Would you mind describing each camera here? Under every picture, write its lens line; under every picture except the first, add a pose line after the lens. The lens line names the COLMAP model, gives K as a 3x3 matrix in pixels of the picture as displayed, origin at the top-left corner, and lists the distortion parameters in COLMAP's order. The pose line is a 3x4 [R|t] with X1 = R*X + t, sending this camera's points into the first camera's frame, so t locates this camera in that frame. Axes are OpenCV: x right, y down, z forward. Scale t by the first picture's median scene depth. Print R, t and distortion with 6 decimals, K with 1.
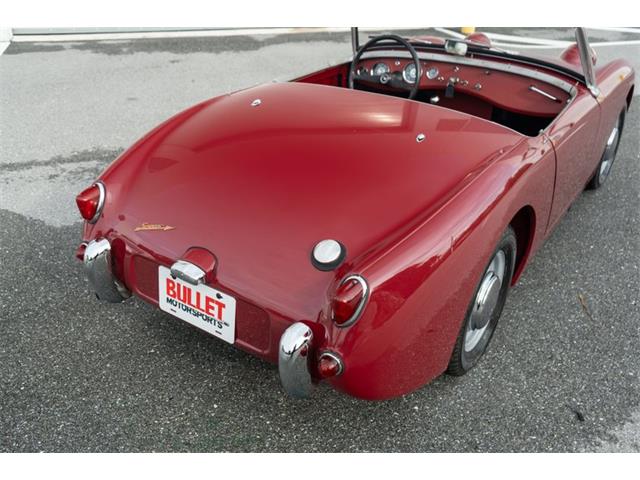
lens RADIAL K [[593.4, 0, 322.5], [0, 593.4, 240.3], [0, 0, 1]] dist [0.001993, -0.000592]
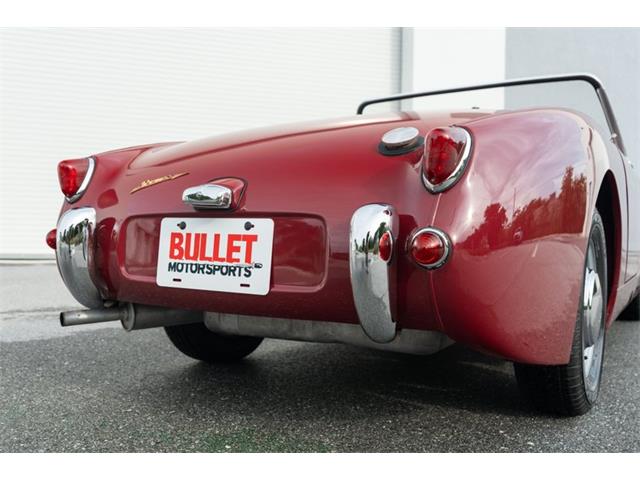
lens RADIAL K [[612.5, 0, 316.1], [0, 612.5, 241.0], [0, 0, 1]] dist [0.001063, 0.000000]
pose [[0.998354, -0.023994, 0.052097, -0.125643], [0.045130, 0.889190, -0.455307, 0.429417], [-0.035400, 0.456909, 0.888809, 0.330956]]
